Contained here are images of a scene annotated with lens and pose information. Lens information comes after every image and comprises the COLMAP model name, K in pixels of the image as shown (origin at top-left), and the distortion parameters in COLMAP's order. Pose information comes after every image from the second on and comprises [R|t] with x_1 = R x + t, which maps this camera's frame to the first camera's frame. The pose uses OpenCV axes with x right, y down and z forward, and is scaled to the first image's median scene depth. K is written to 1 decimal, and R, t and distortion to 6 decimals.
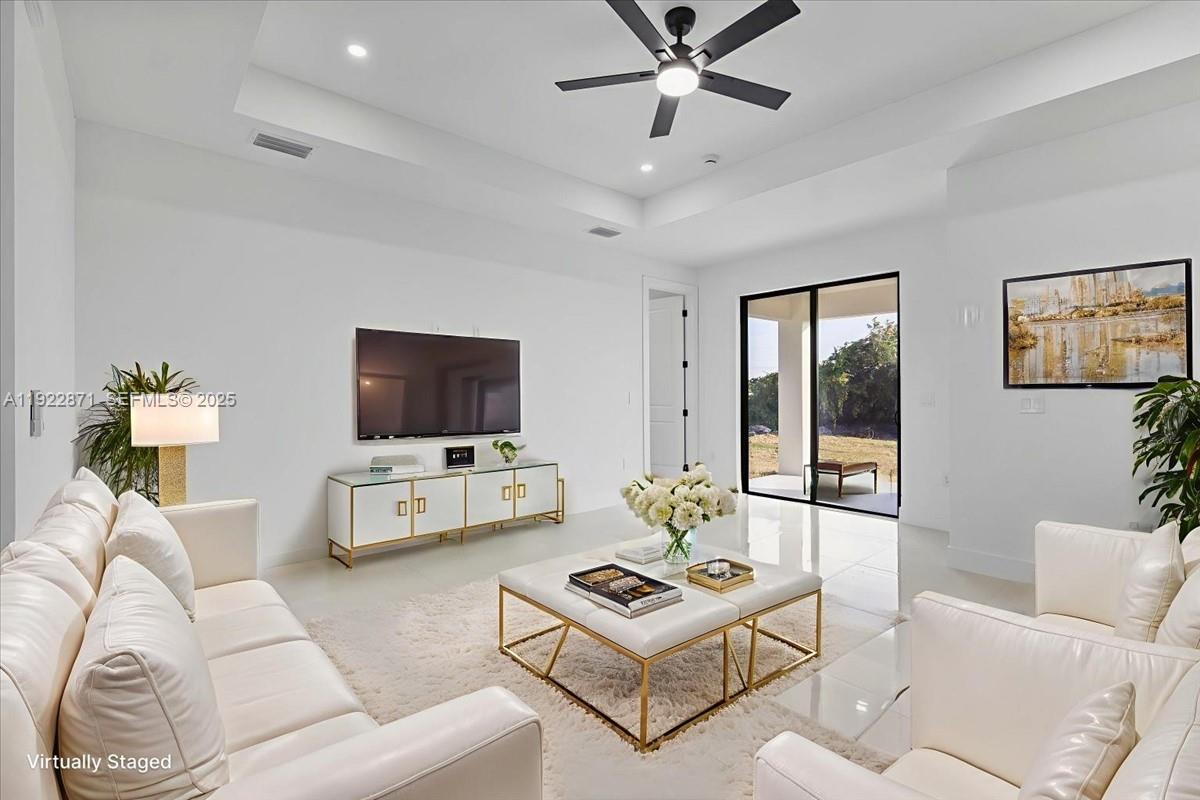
lens RADIAL K [[511.9, 0, 595.1], [0, 511.9, 393.1], [0, 0, 1]] dist [-0.000752, -0.000105]
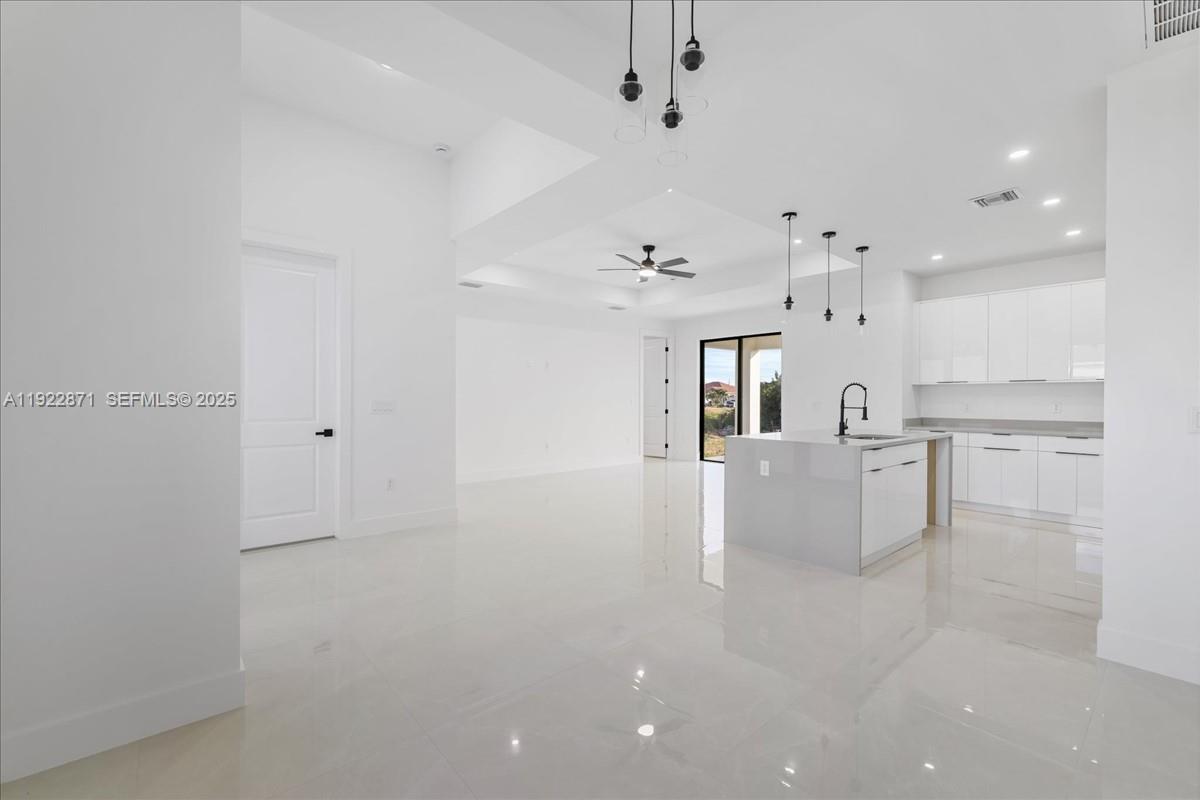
lens RADIAL K [[492.1, 0, 600.0], [0, 492.1, 400.0], [0, 0, 1]] dist [0.001288, 0.000308]
pose [[0.999888, 0.007107, -0.013149, -0.014175], [-0.007067, 0.999970, 0.003100, -0.000903], [0.013170, -0.003007, 0.999909, -0.627954]]
